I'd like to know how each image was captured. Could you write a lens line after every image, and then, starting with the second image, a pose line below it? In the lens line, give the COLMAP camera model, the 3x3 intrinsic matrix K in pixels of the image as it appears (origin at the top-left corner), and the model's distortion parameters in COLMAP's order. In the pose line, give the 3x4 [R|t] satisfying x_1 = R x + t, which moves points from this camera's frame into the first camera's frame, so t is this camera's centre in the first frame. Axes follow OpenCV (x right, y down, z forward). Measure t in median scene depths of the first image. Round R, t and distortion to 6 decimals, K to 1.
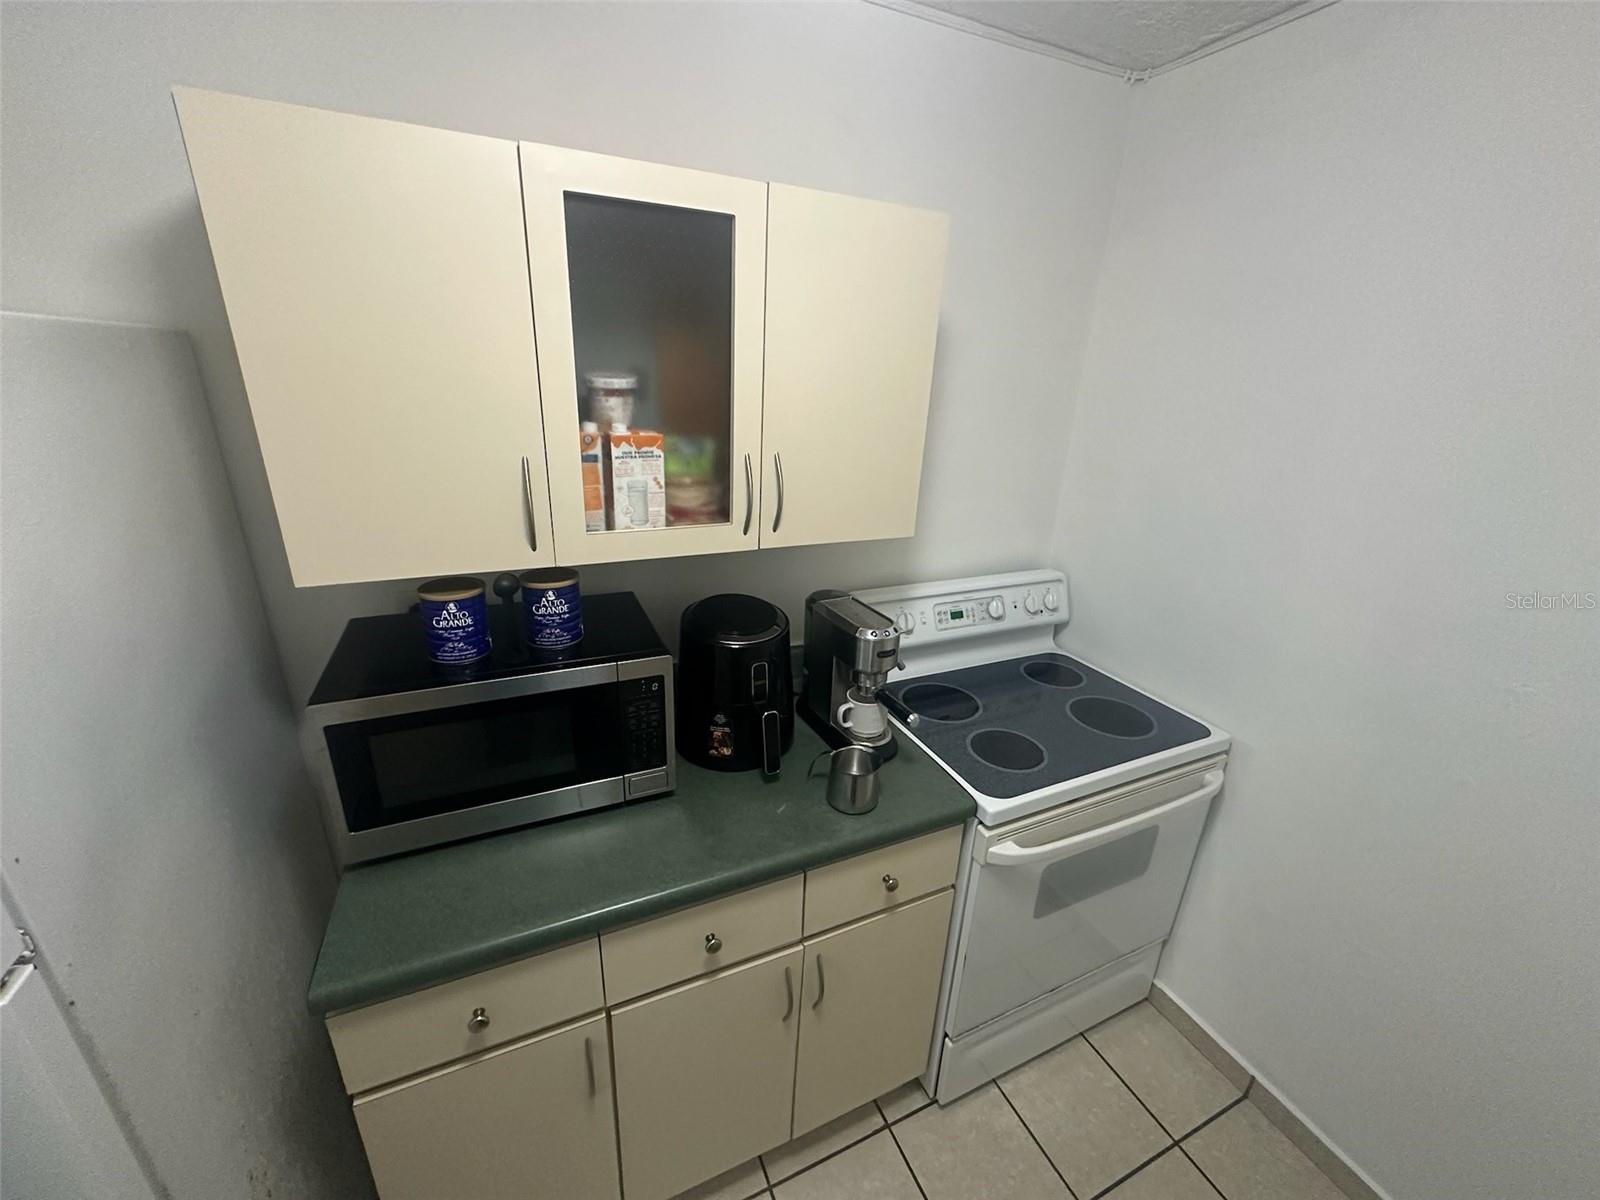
lens RADIAL K [[640.8, 0, 801.6], [0, 640.8, 602.1], [0, 0, 1]] dist [0.002467, 0.000146]
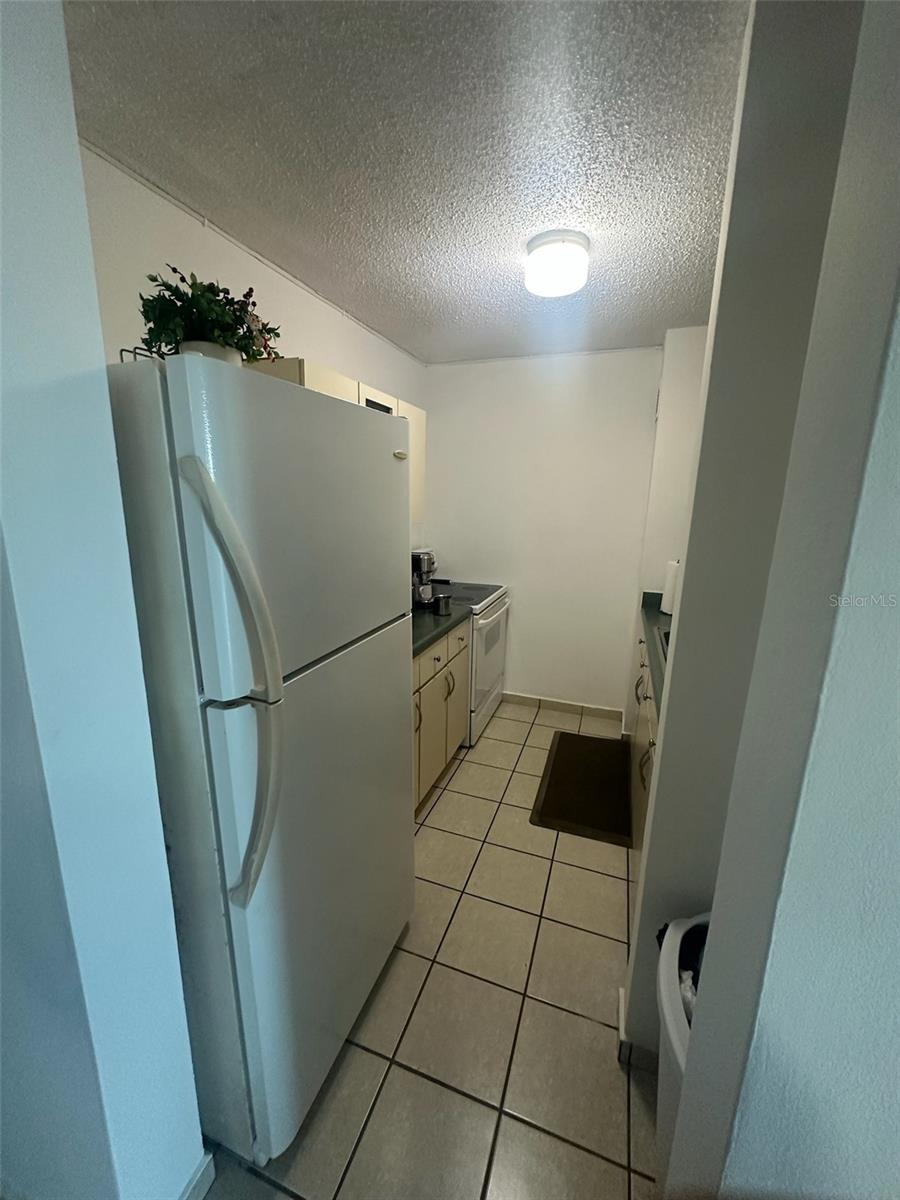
lens RADIAL K [[480.6, 0, 450.7], [0, 480.6, 601.6], [0, 0, 1]] dist [0.002467, 0.000146]
pose [[0.704456, -0.185616, 0.685046, -0.969966], [0.245322, 0.969386, 0.010386, 0.191146], [-0.666002, 0.160740, 0.728426, -0.371772]]
